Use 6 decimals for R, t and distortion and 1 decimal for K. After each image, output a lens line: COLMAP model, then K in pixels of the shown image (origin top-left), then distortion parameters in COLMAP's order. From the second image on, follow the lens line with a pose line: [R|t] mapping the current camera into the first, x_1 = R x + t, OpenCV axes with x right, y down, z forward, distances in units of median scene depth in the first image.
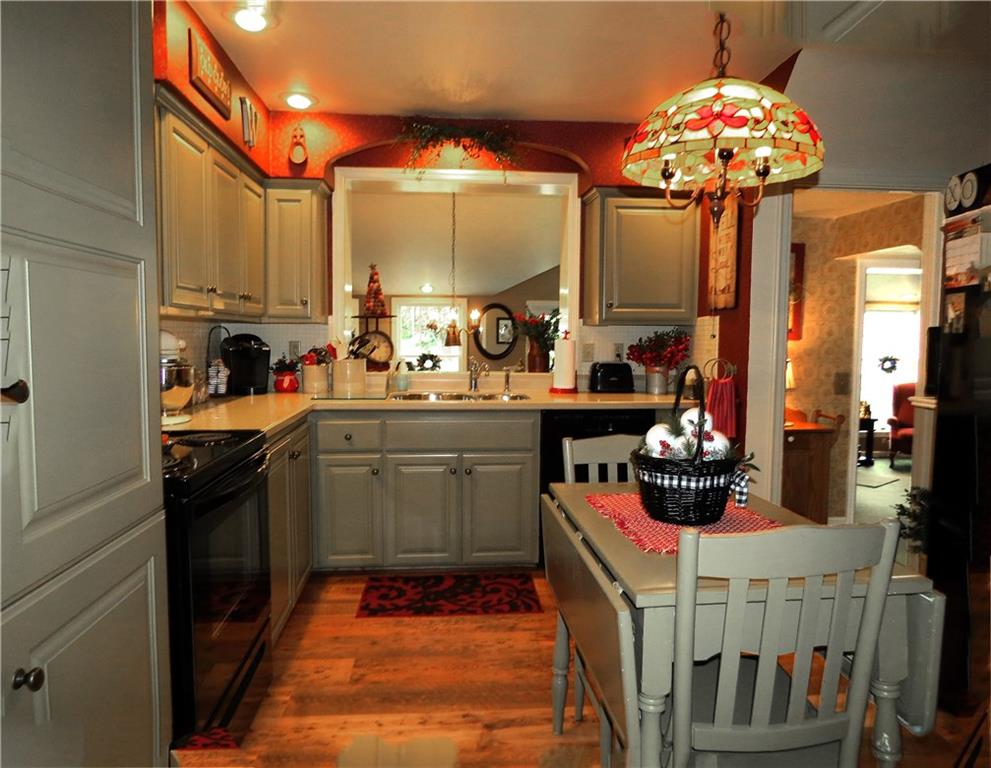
lens RADIAL K [[712.5, 0, 496.1], [0, 712.5, 385.3], [0, 0, 1]] dist [-0.015125, -0.002148]
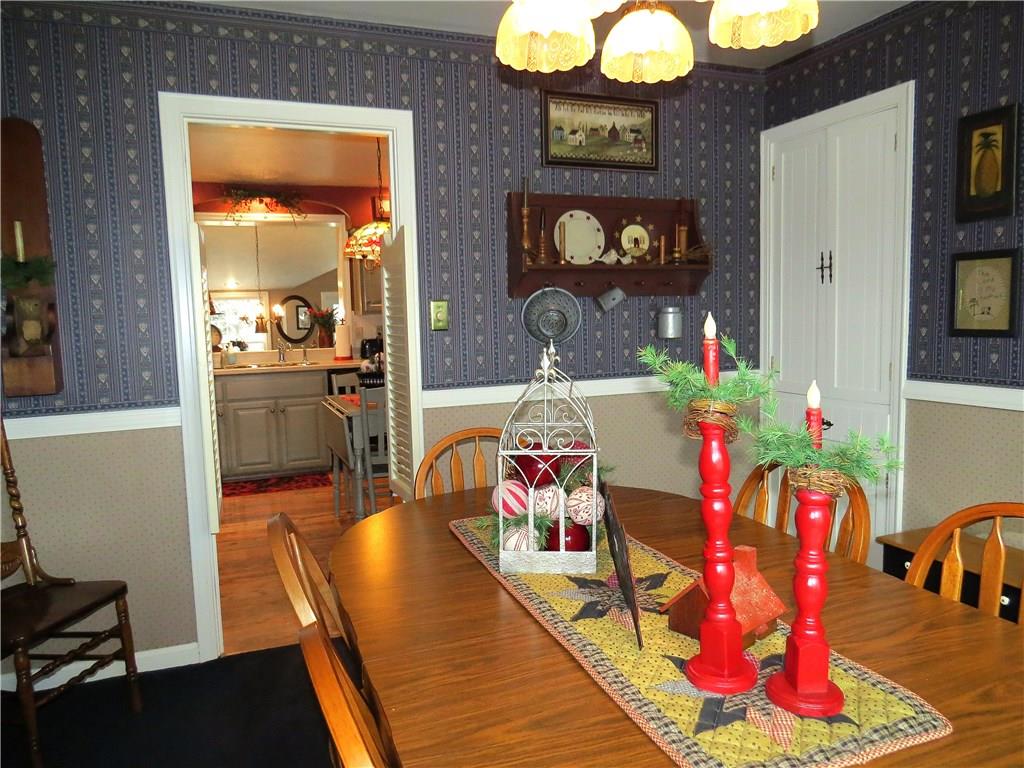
lens RADIAL K [[769.7, 0, 512.2], [0, 769.7, 381.3], [0, 0, 1]] dist [0.007795, 0.000721]
pose [[0.962512, -0.060876, 0.264319, 0.004287], [0.057047, 0.998126, 0.022146, 0.045793], [-0.265172, -0.006237, 0.964181, -0.782920]]
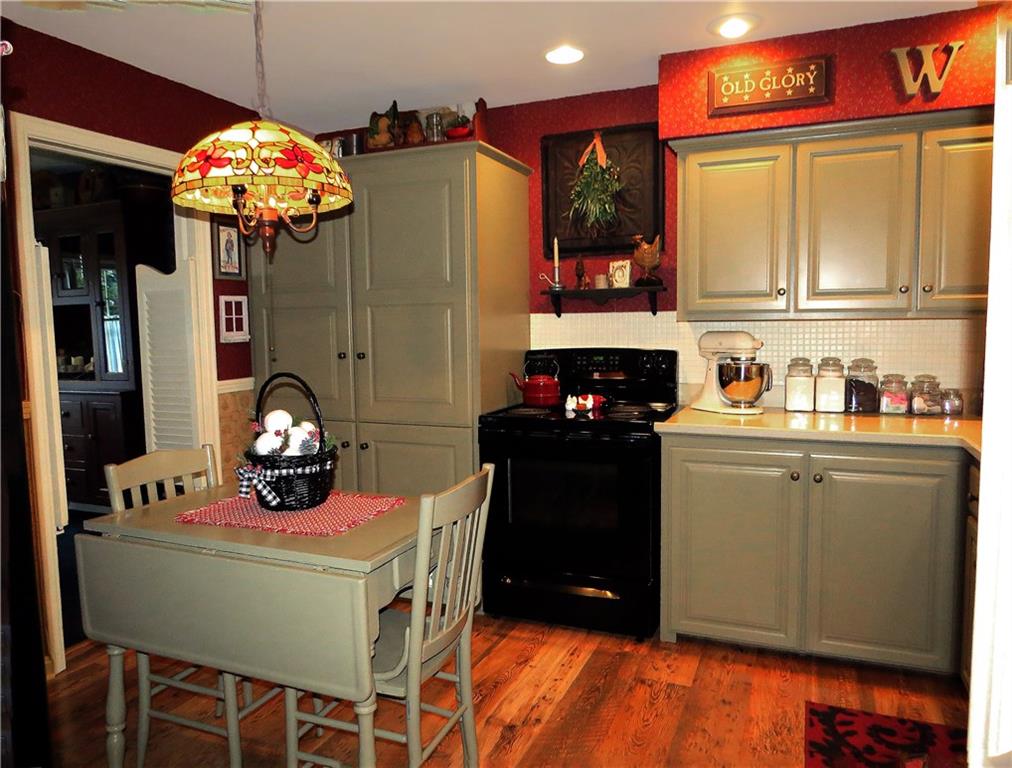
lens RADIAL K [[727.6, 0, 506.5], [0, 727.6, 384.6], [0, 0, 1]] dist [-0.015125, -0.002148]
pose [[-0.494181, 0.077218, -0.865923, 0.528486], [-0.051201, 0.991733, 0.117658, -0.081660], [0.867850, 0.102480, -0.486142, 0.892306]]
